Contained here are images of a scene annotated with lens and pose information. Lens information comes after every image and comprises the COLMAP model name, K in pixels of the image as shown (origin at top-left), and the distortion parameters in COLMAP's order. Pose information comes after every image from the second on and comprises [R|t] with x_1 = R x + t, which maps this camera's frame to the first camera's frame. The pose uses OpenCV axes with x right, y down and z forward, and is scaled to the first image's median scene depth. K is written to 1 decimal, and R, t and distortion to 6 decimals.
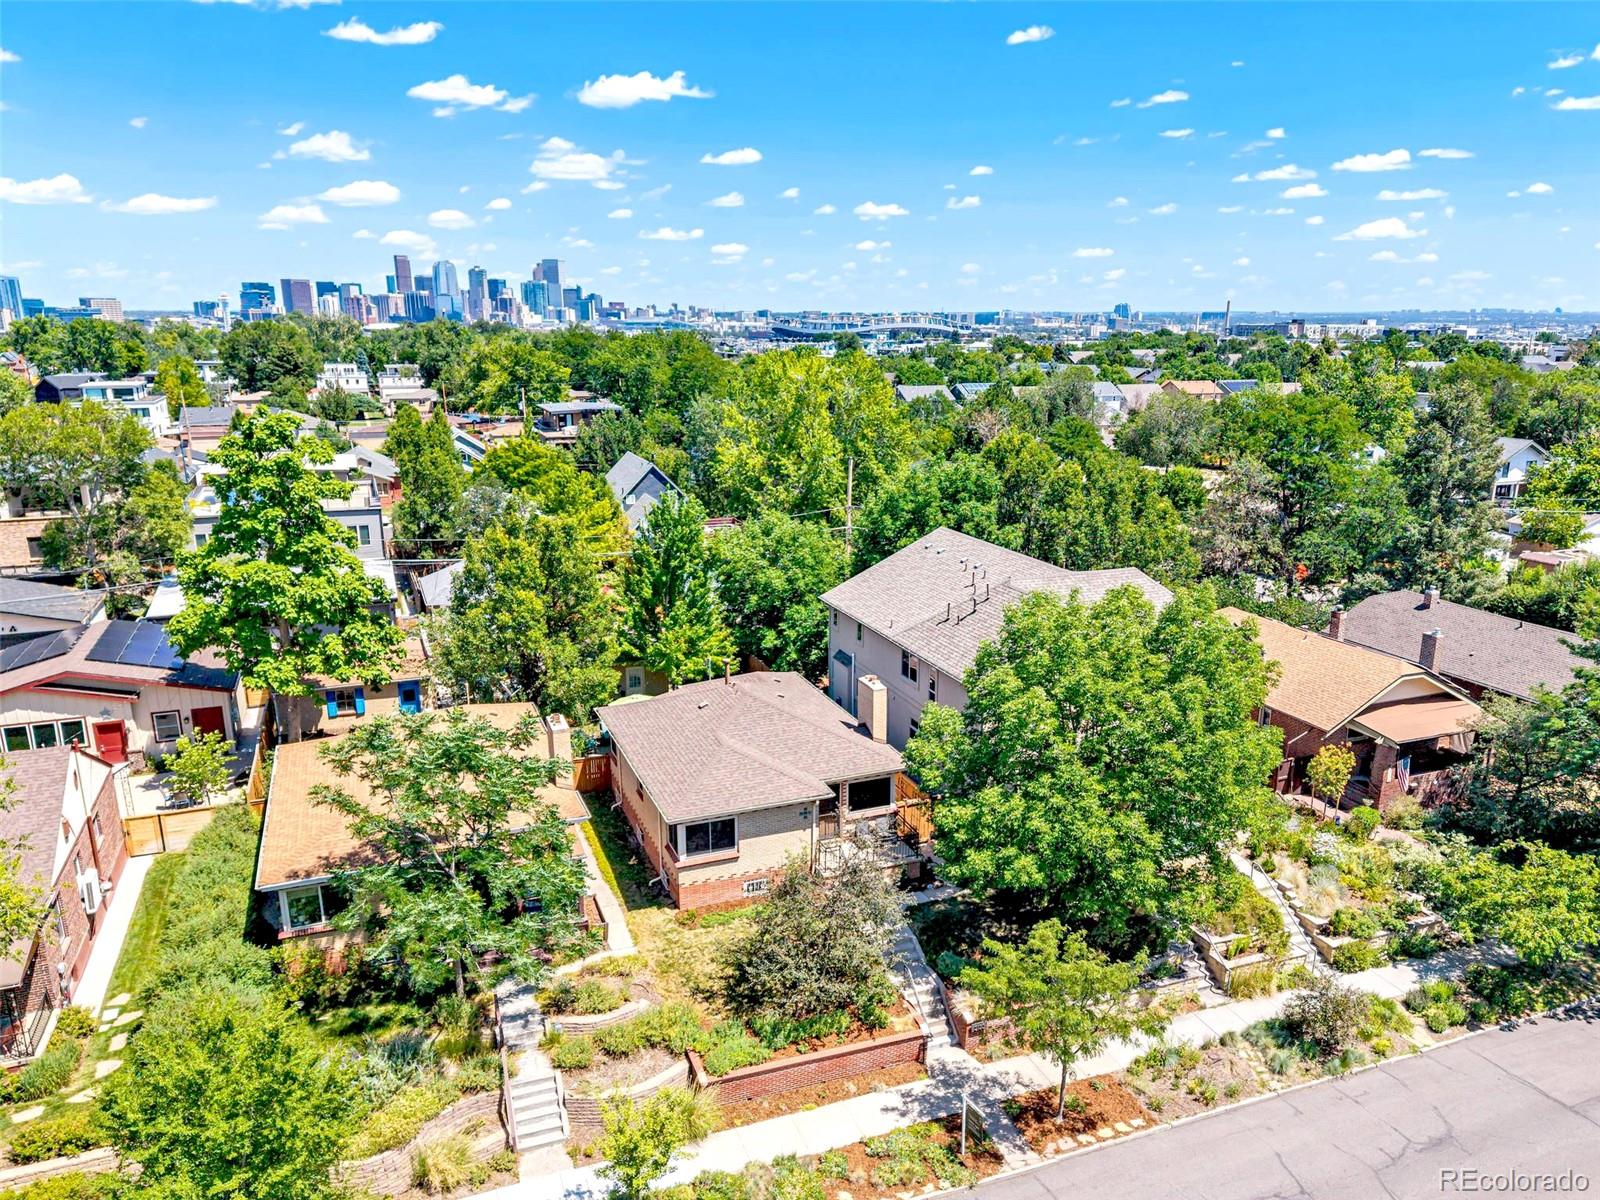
lens RADIAL K [[1156.1, 0, 800.0], [0, 1156.1, 600.0], [0, 0, 1]] dist [0.105008, -0.252143]
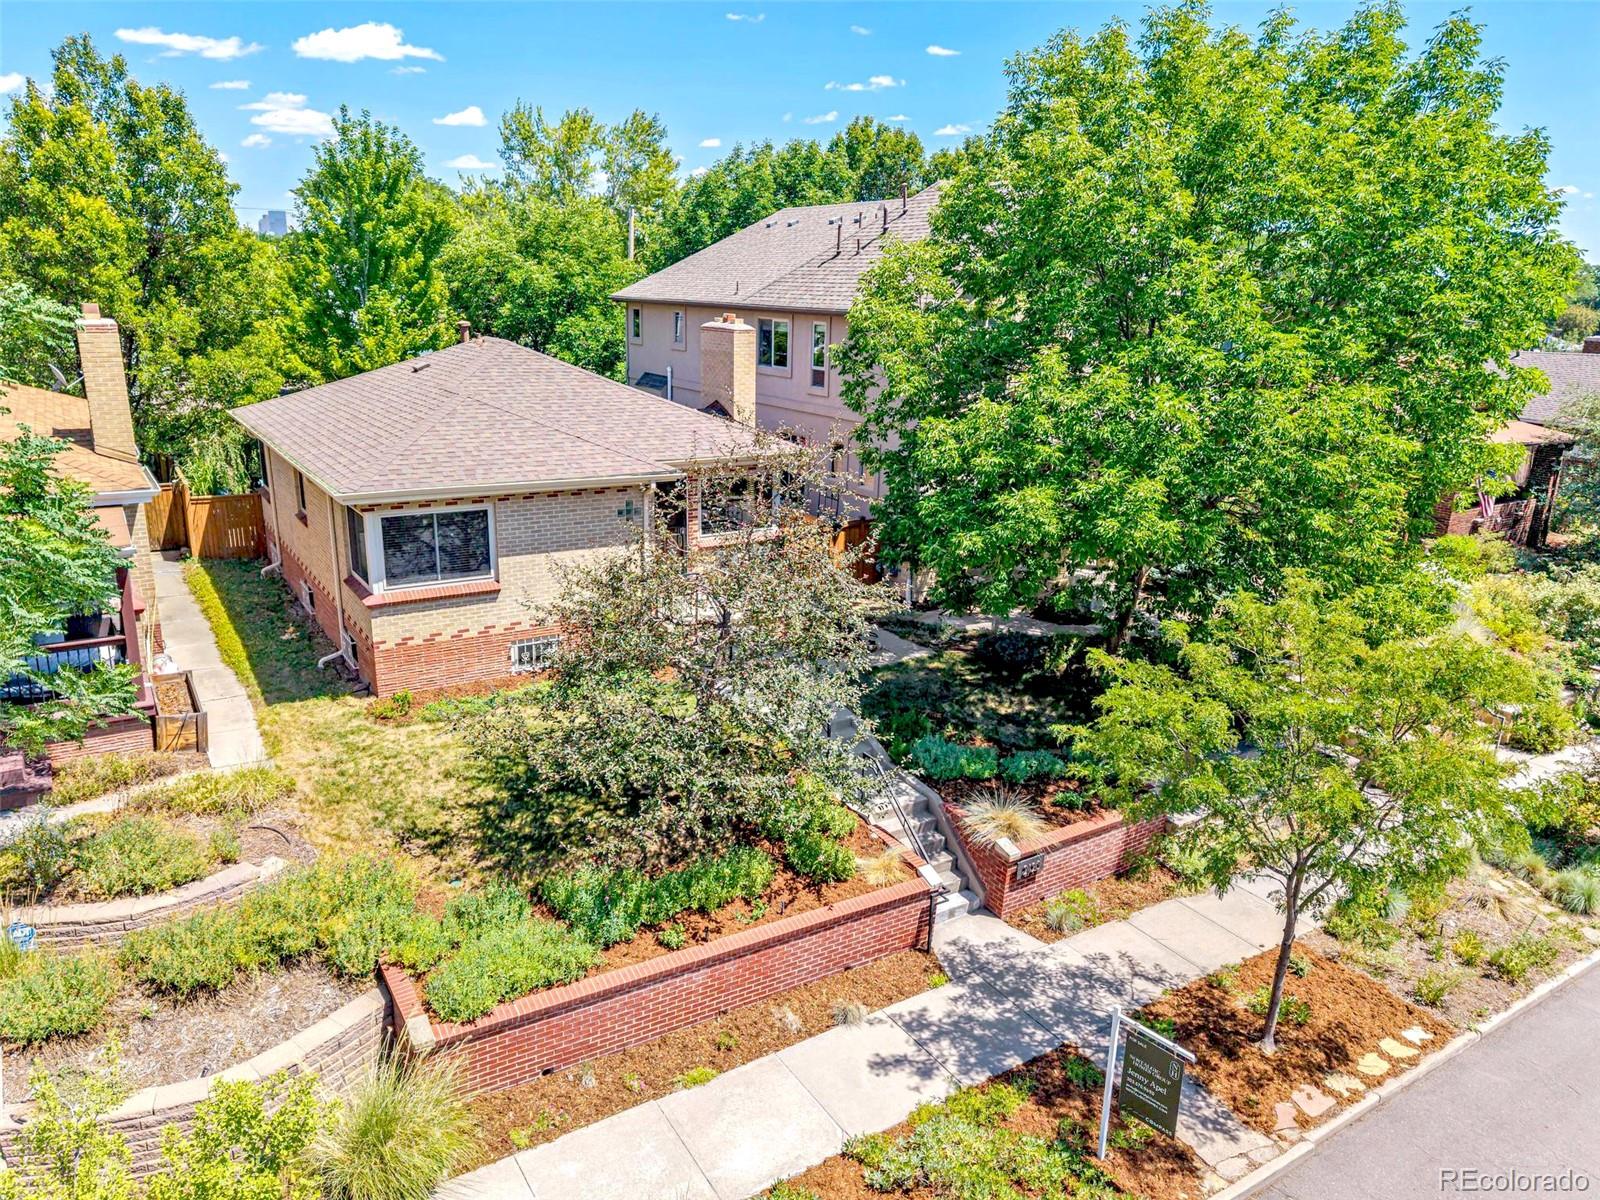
lens RADIAL K [[1095.1, 0, 733.0], [0, 1095.1, 598.1], [0, 0, 1]] dist [0.066877, -0.111934]
pose [[0.985663, -0.031422, 0.165774, -0.036409], [0.026941, 0.999210, 0.029214, 0.243996], [-0.166561, -0.024329, 0.985731, 0.592304]]
